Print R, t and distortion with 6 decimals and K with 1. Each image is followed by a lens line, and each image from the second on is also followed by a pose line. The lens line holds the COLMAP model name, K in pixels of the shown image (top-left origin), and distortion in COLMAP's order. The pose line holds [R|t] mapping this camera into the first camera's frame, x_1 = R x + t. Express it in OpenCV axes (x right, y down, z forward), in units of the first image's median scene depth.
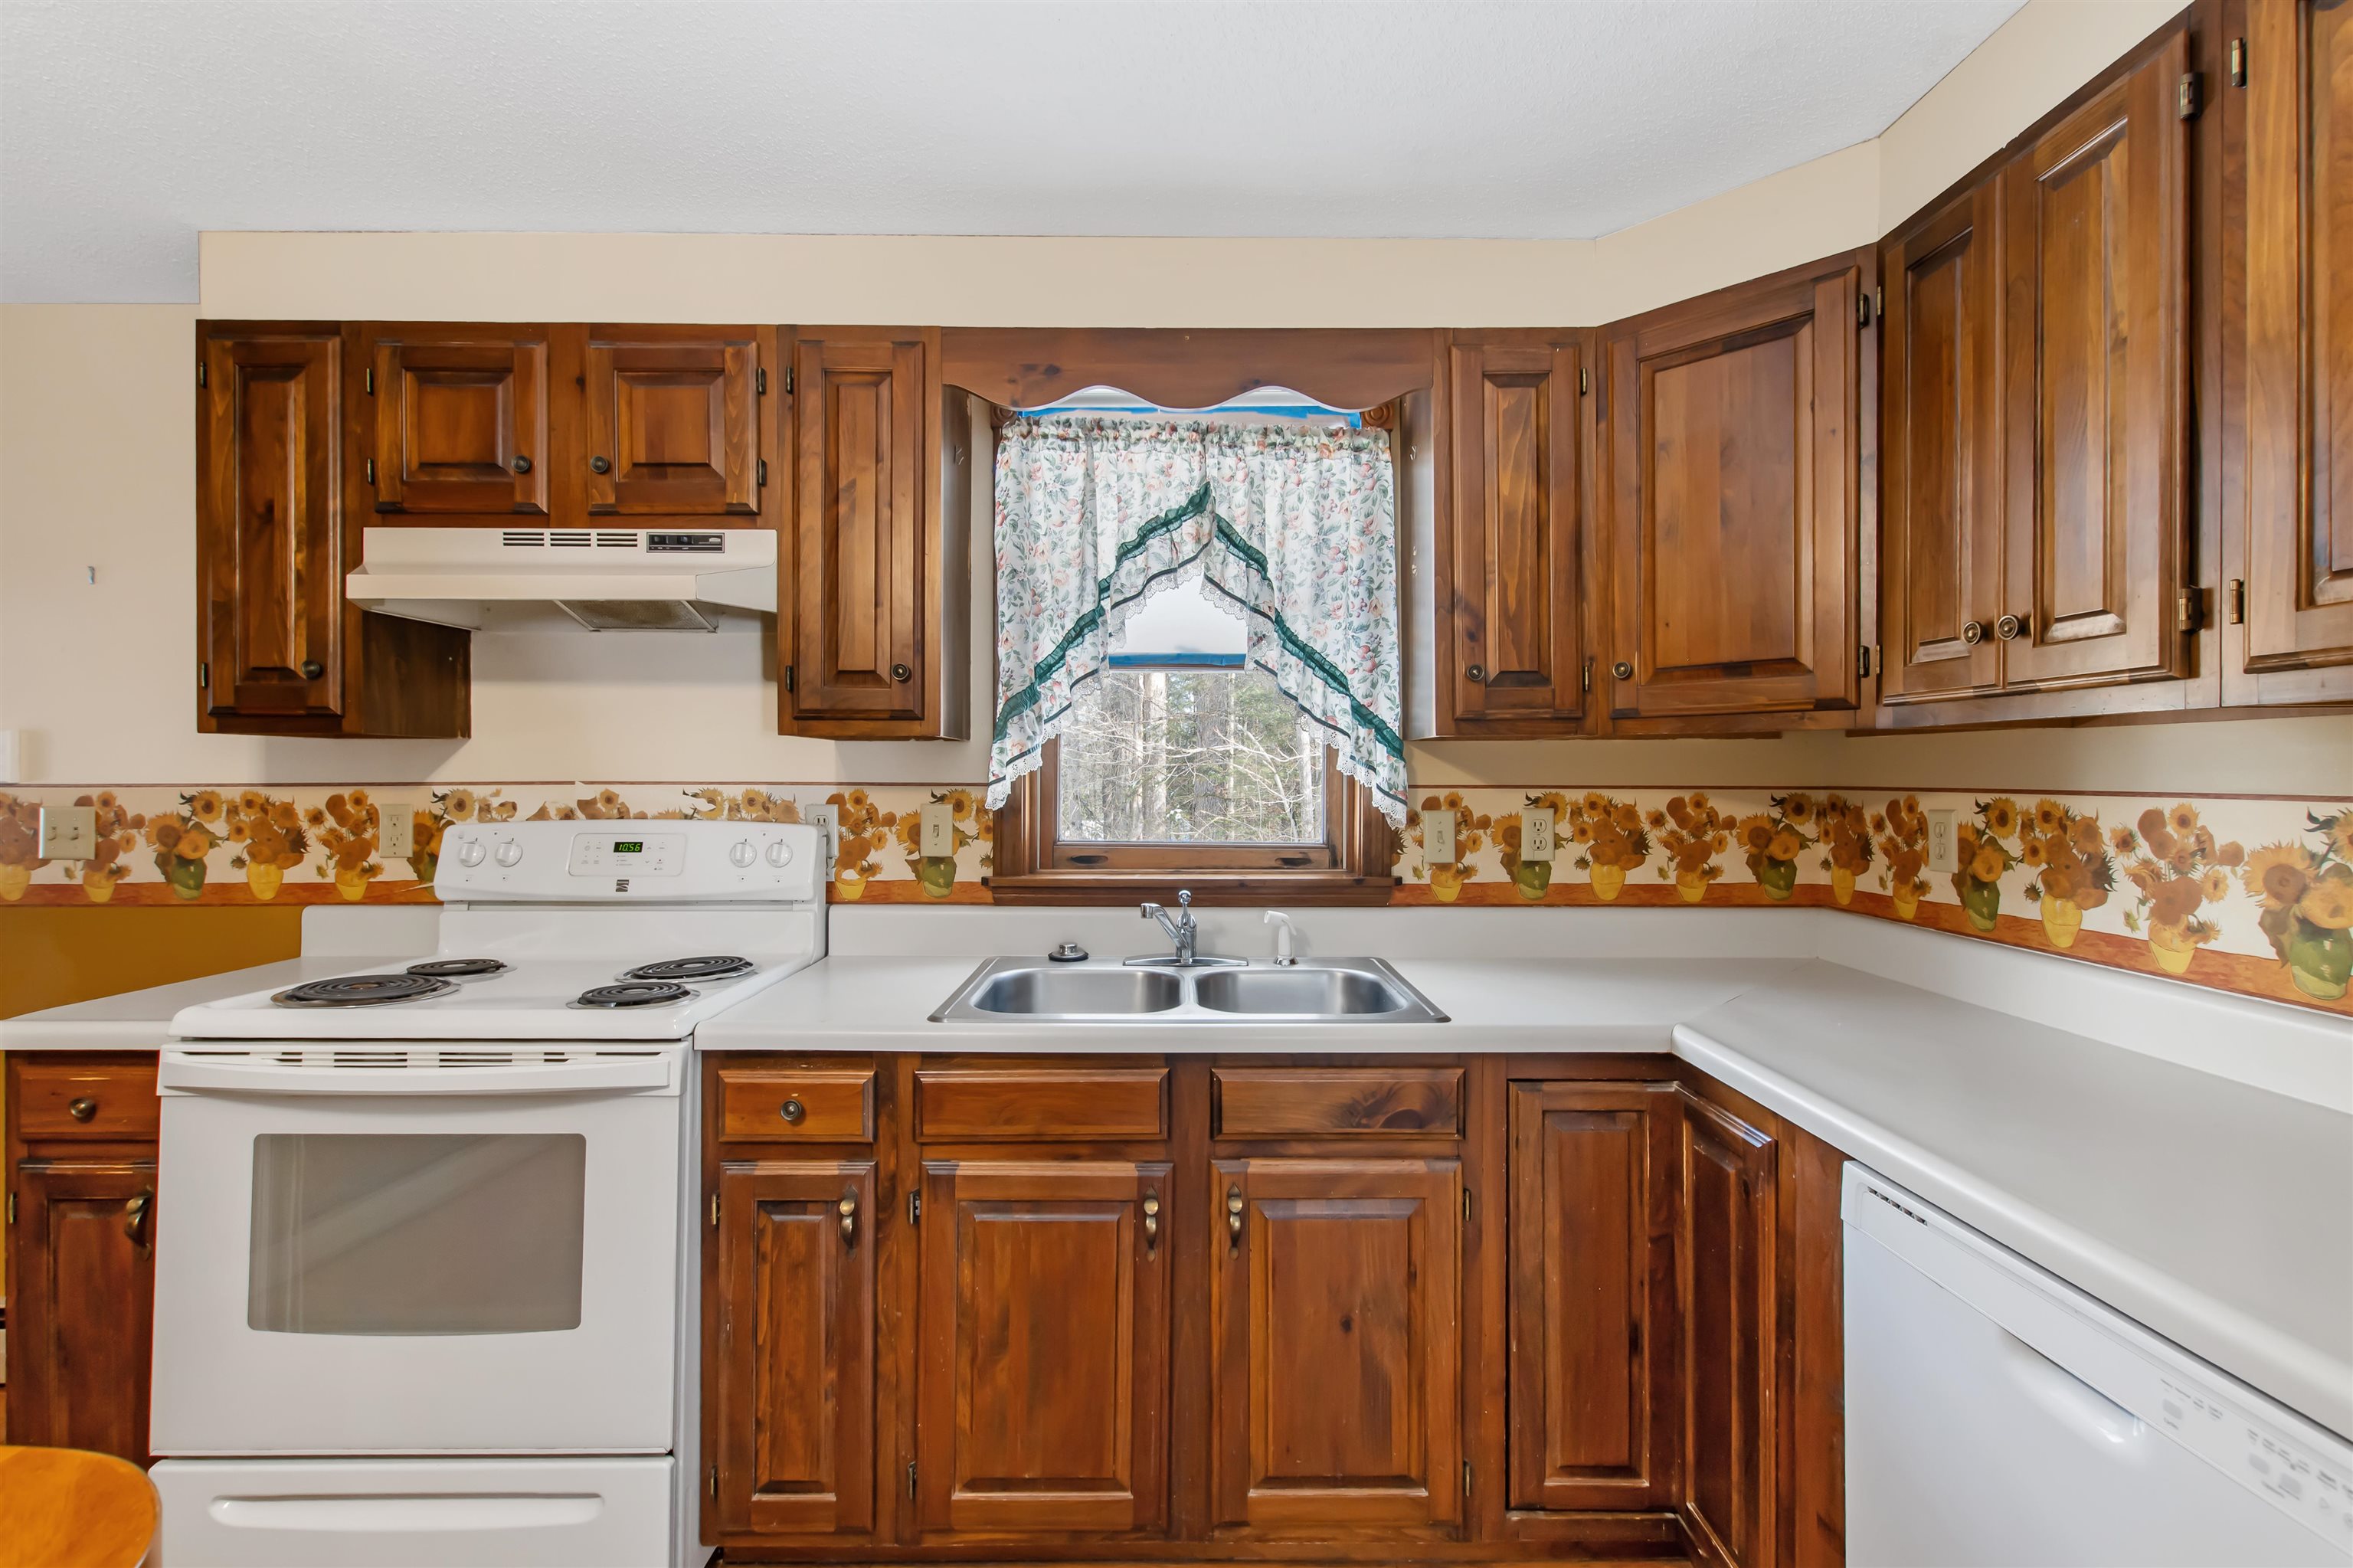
lens RADIAL K [[1031.4, 0, 1180.9], [0, 1031.4, 776.6], [0, 0, 1]] dist [0.010565, -0.005158]
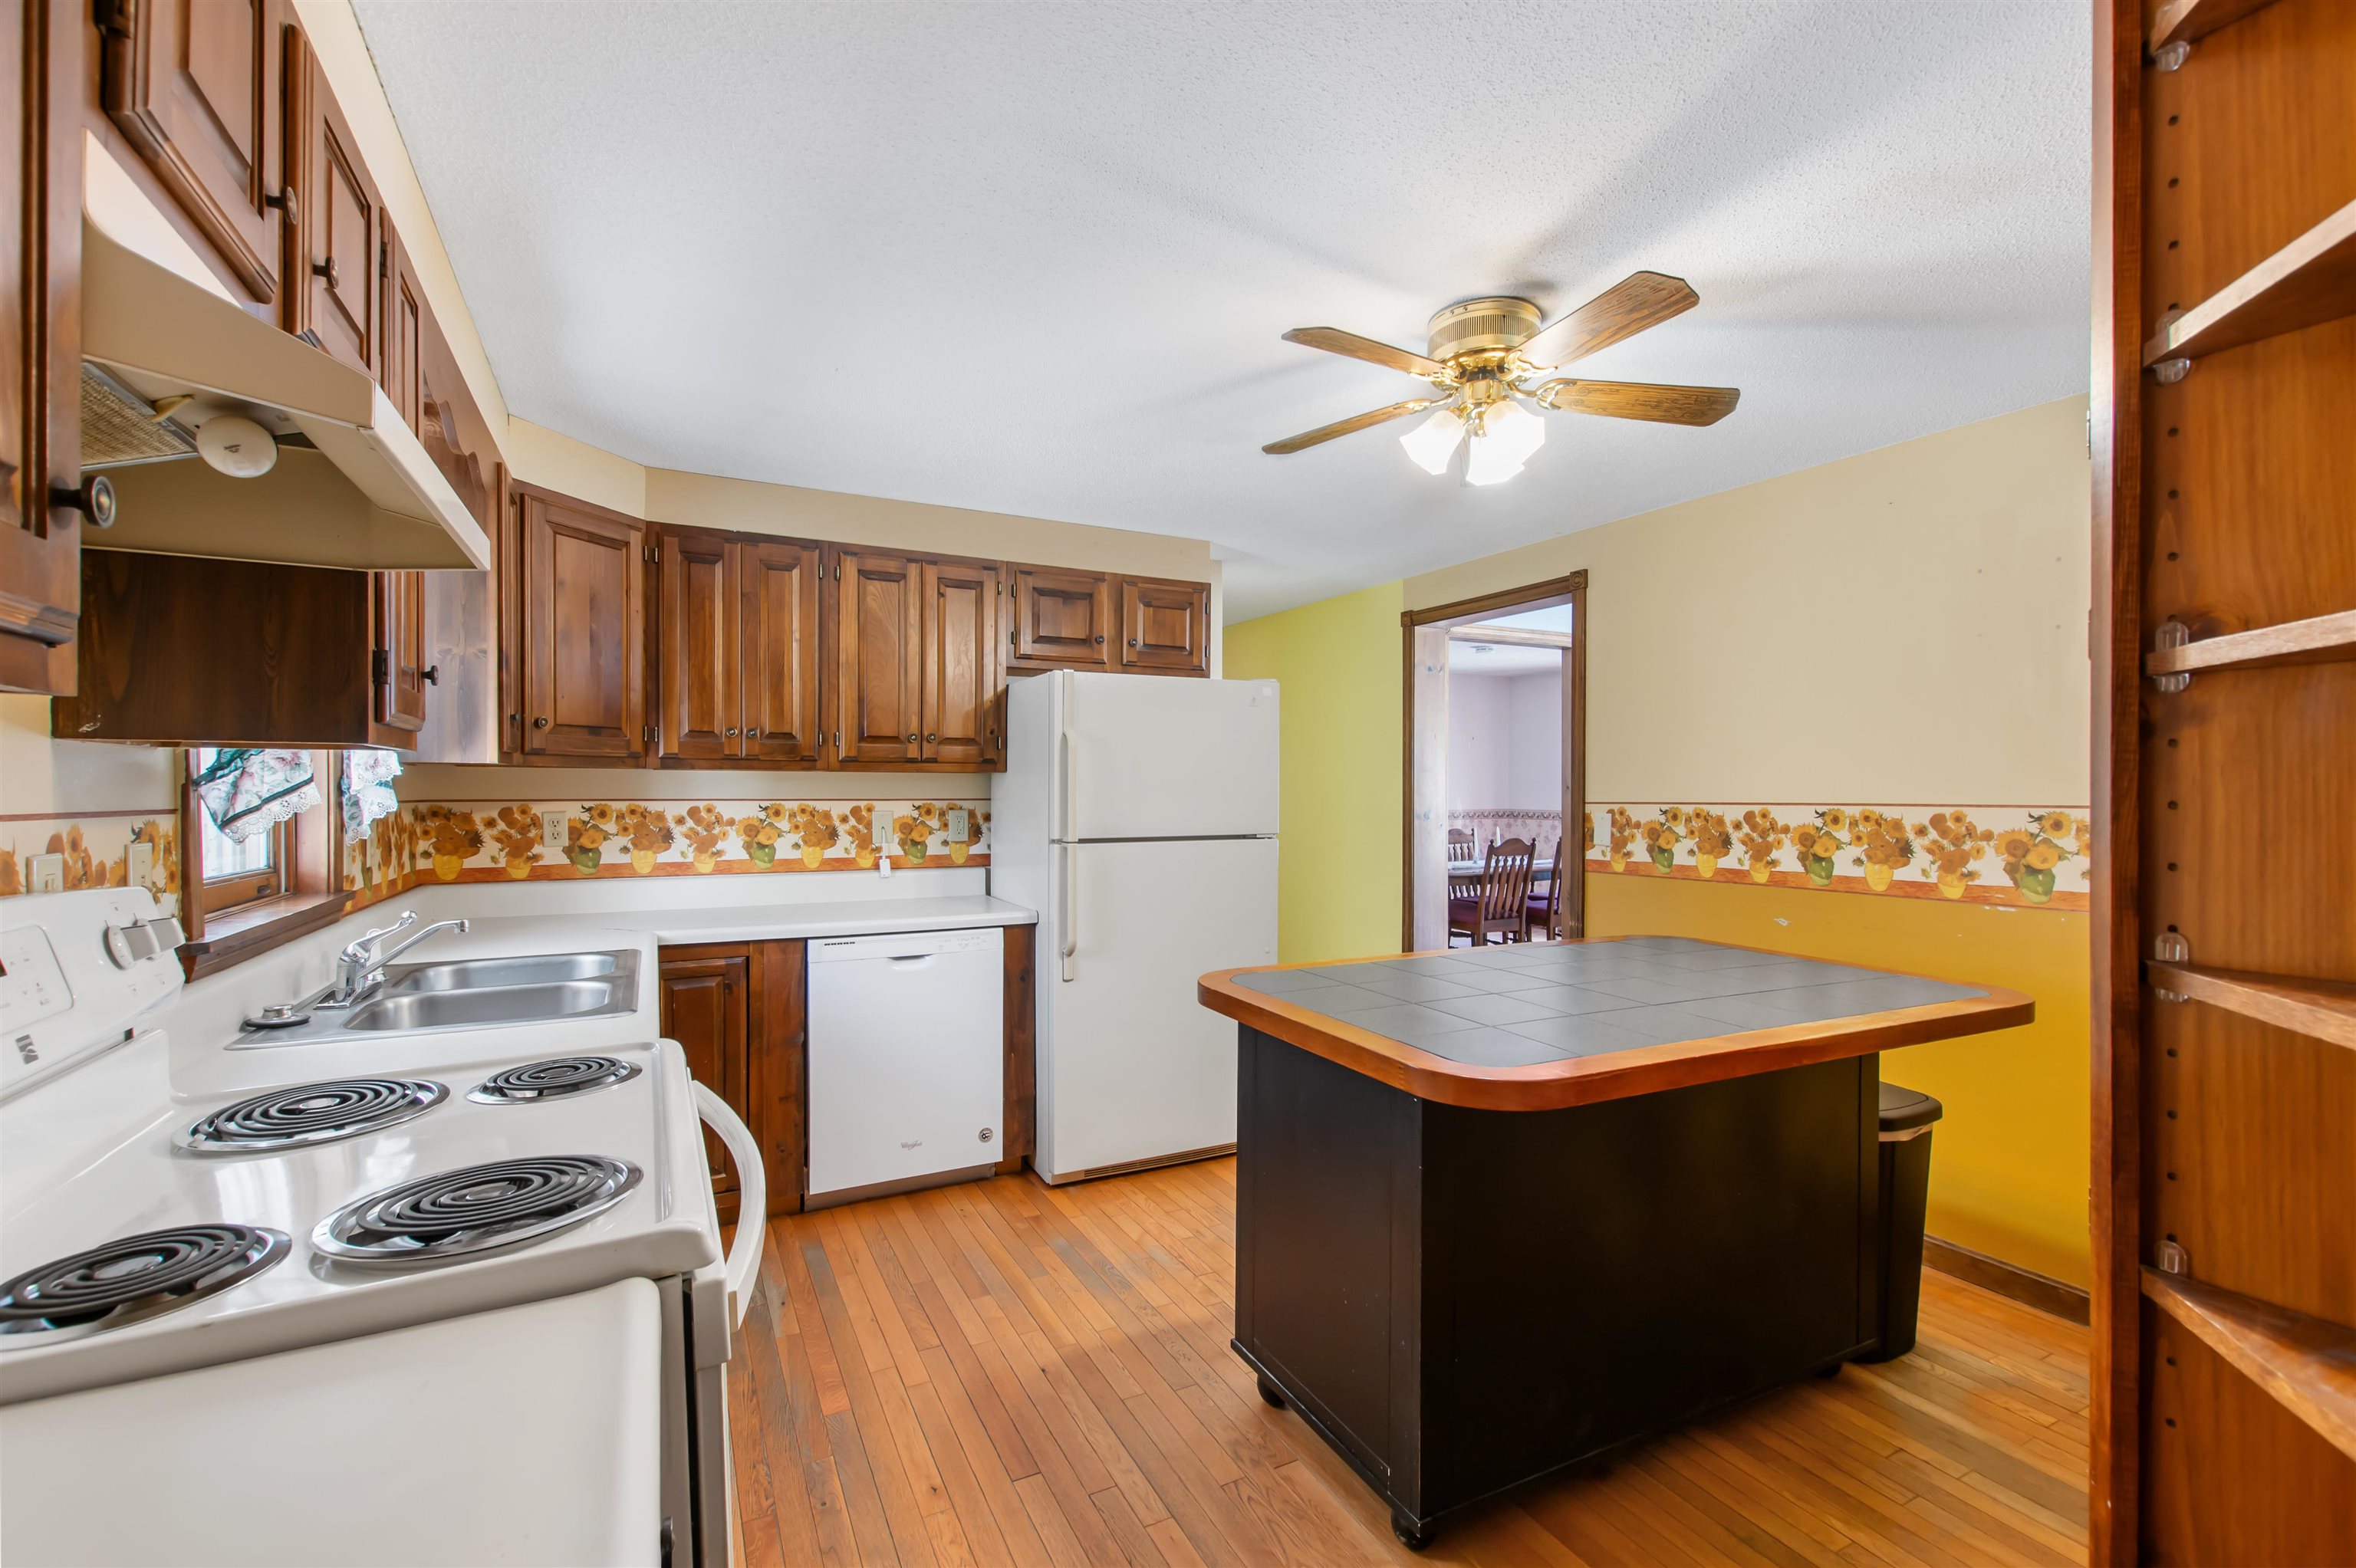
lens RADIAL K [[1019.9, 0, 1191.1], [0, 1019.9, 787.3], [0, 0, 1]] dist [0.015020, -0.005877]
pose [[-0.455299, -0.001211, 0.890338, -1.163093], [-0.000468, 0.999999, 0.001121, -0.010241], [-0.890339, 0.000094, -0.455299, 0.737616]]
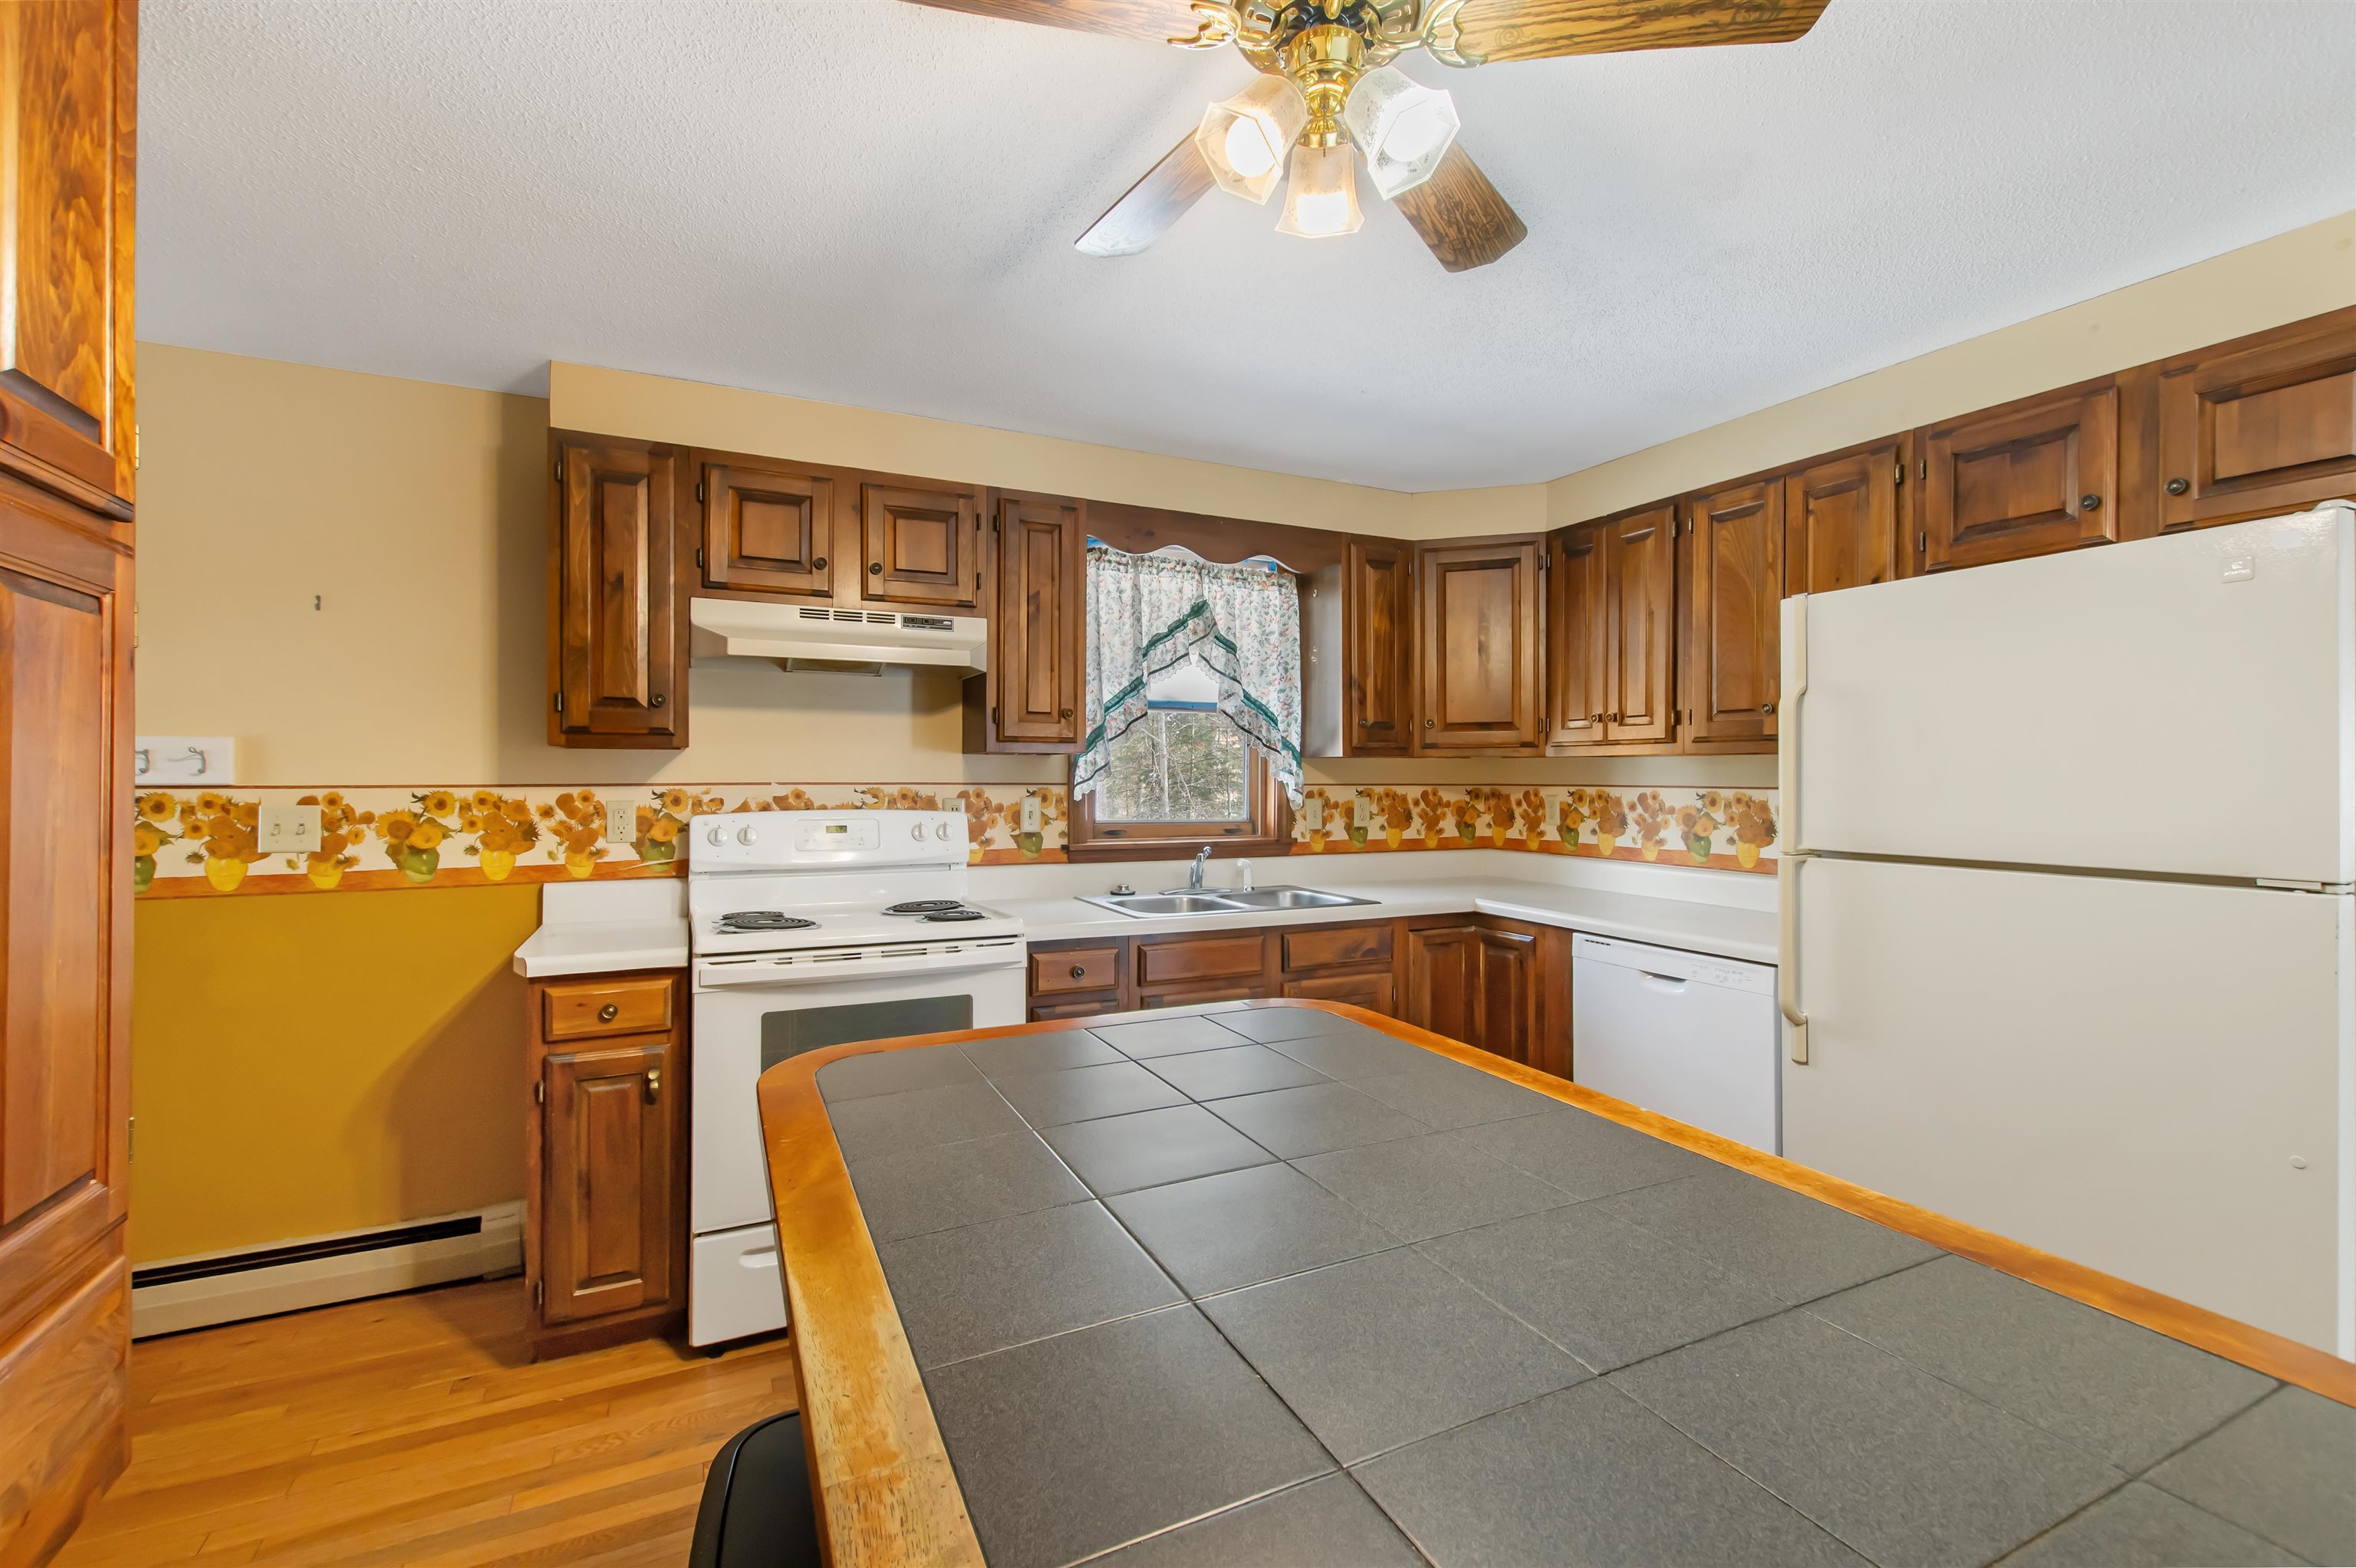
lens RADIAL K [[1022.4, 0, 1190.8], [0, 1022.4, 781.8], [0, 0, 1]] dist [0.013934, -0.005258]
pose [[0.899353, -0.001599, 0.437221, -0.708255], [-0.000091, 0.999993, 0.003845, -0.001514], [-0.437224, -0.003498, 0.899346, -0.455865]]
